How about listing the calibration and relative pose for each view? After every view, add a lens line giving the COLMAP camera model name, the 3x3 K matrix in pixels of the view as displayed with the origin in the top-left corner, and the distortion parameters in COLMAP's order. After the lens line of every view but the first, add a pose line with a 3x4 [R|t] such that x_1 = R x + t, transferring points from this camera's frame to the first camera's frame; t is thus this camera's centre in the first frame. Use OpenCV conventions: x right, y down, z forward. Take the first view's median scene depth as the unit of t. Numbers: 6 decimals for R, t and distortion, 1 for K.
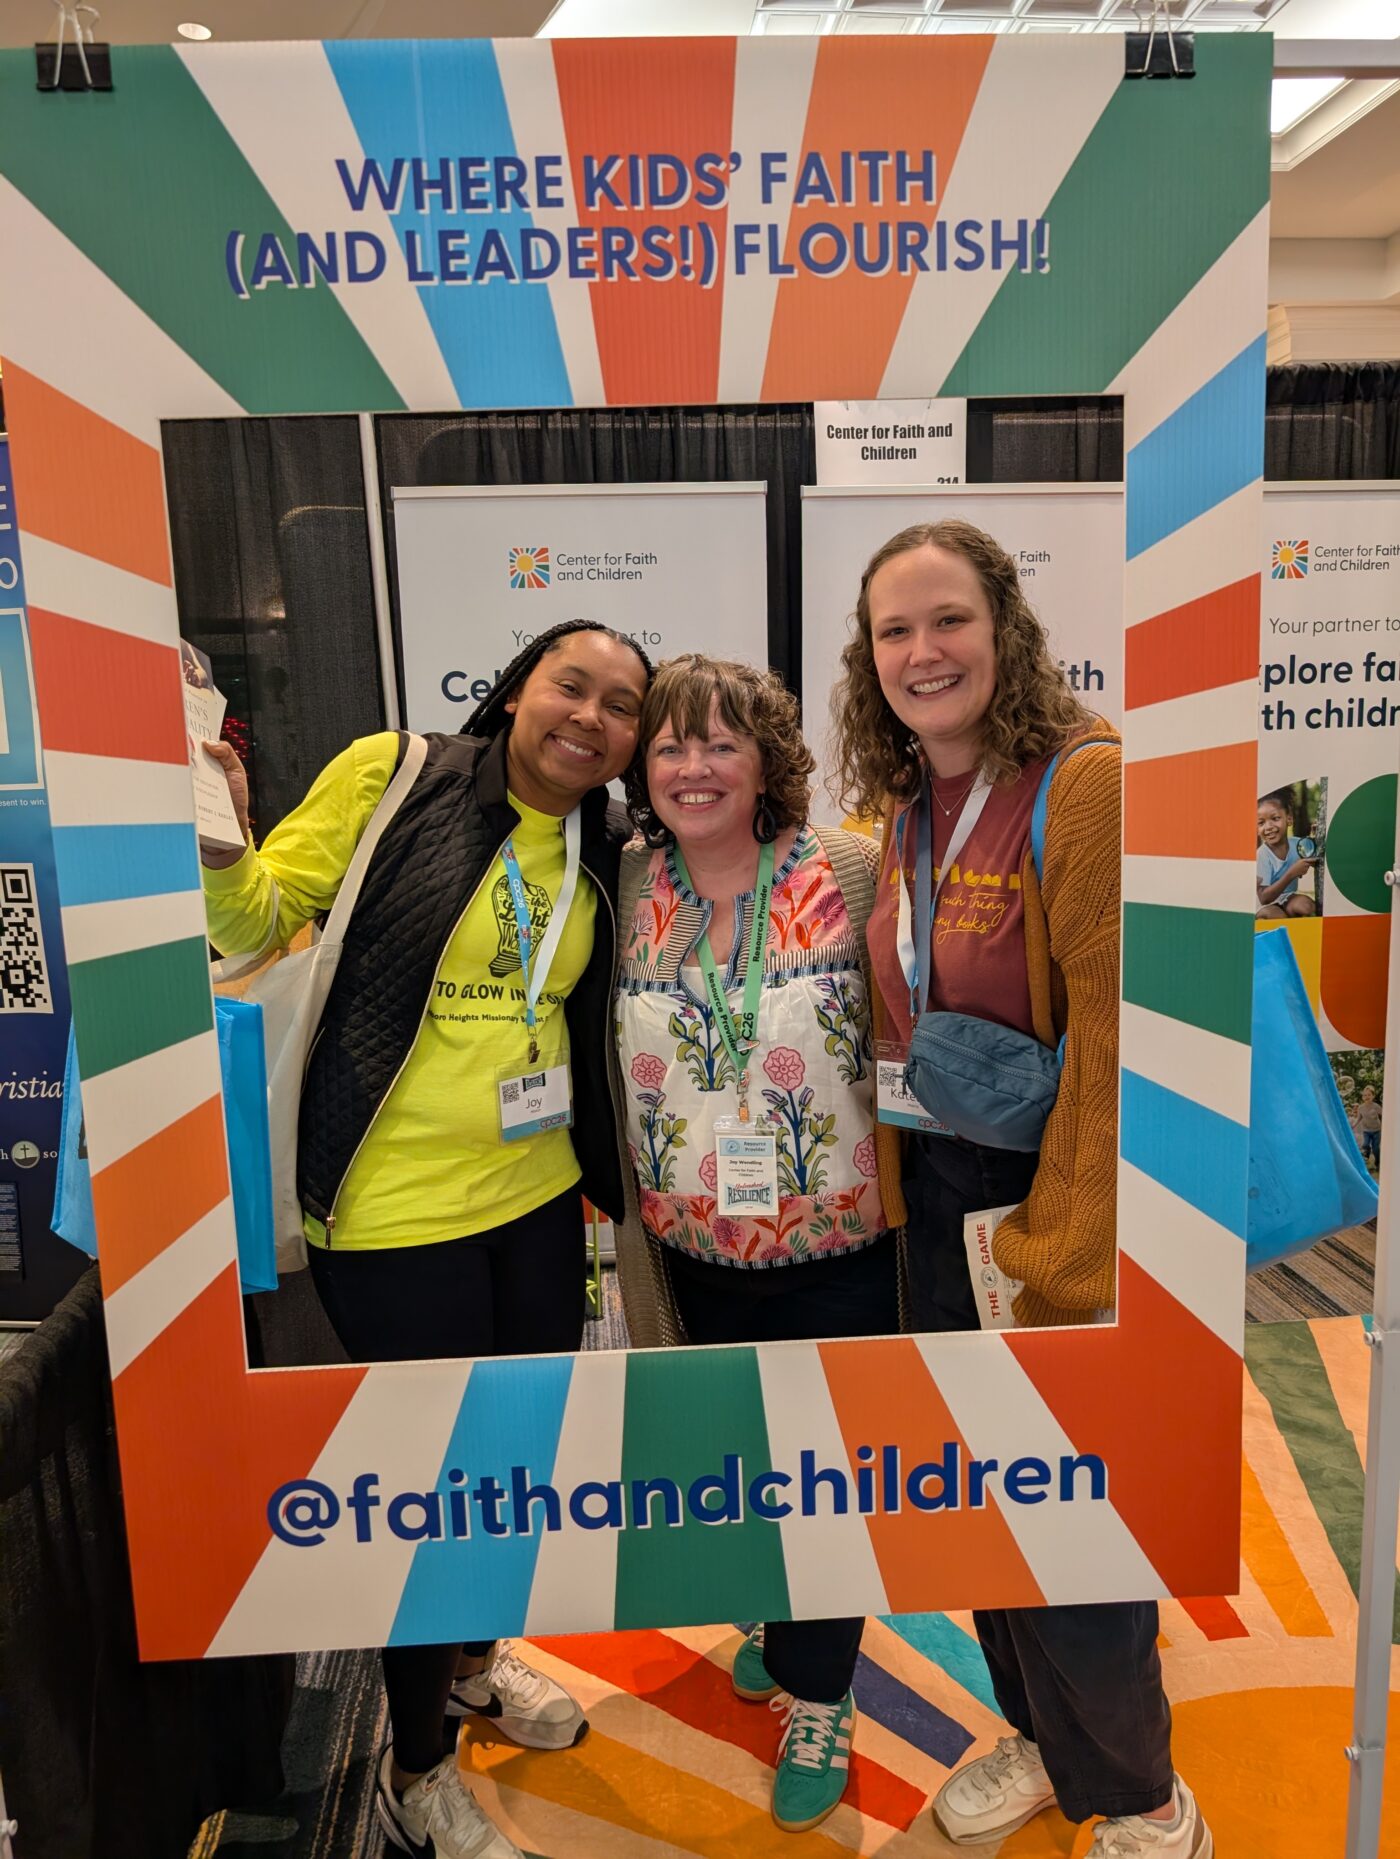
lens RADIAL K [[1344.1, 0, 703.3], [0, 1344.1, 914.6], [0, 0, 1]] dist [0.004294, 0.000795]
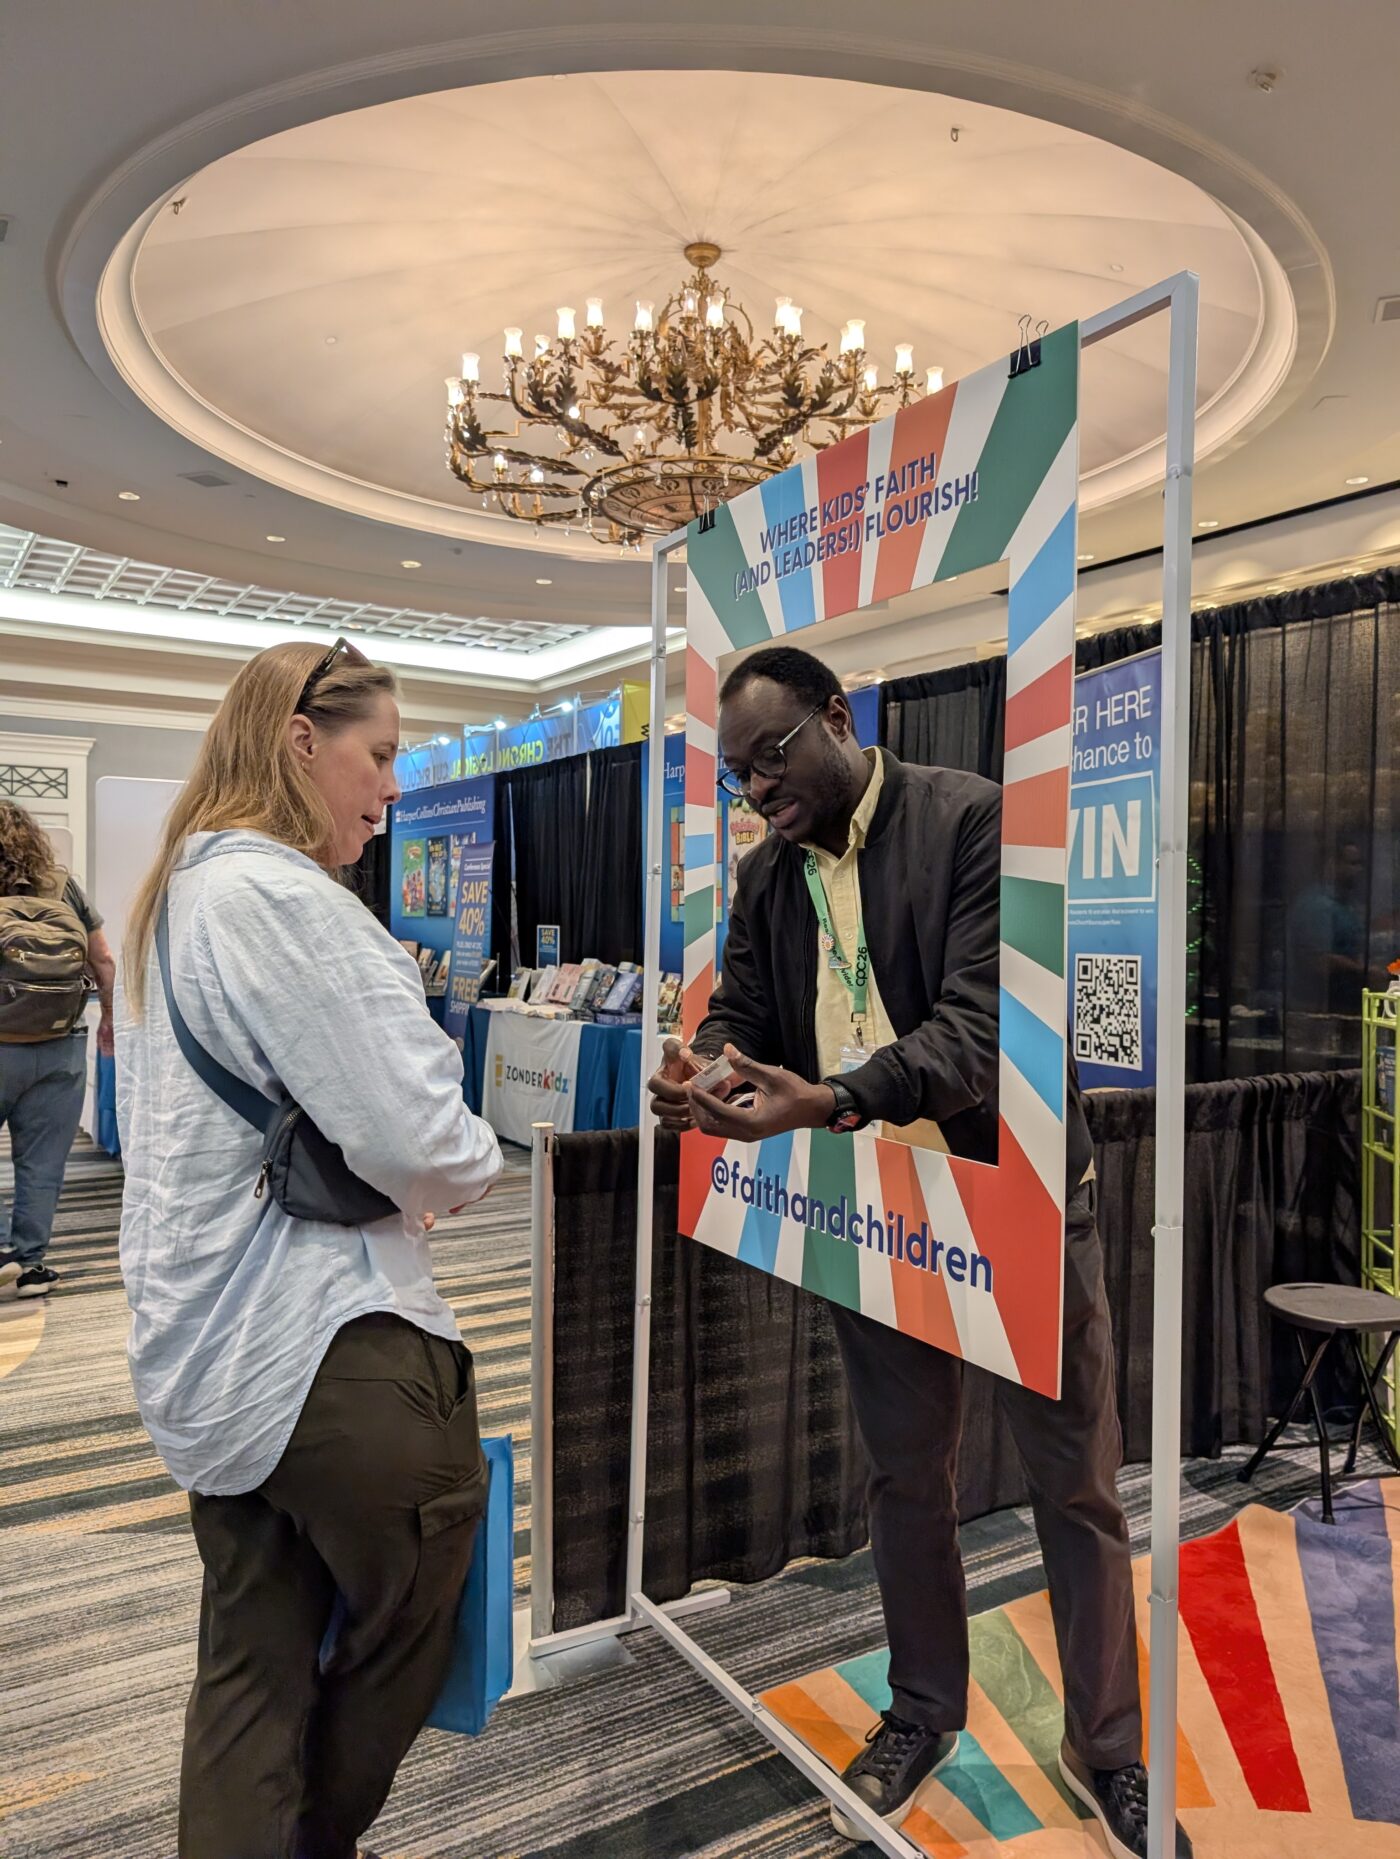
lens RADIAL K [[1326.8, 0, 695.1], [0, 1326.8, 940.6], [0, 0, 1]] dist [0.007254, -0.001170]
pose [[0.442965, 0.054499, -0.894881, 0.486371], [-0.167006, 0.985696, -0.022638, 0.050417], [0.880847, 0.159478, 0.445730, 0.008315]]
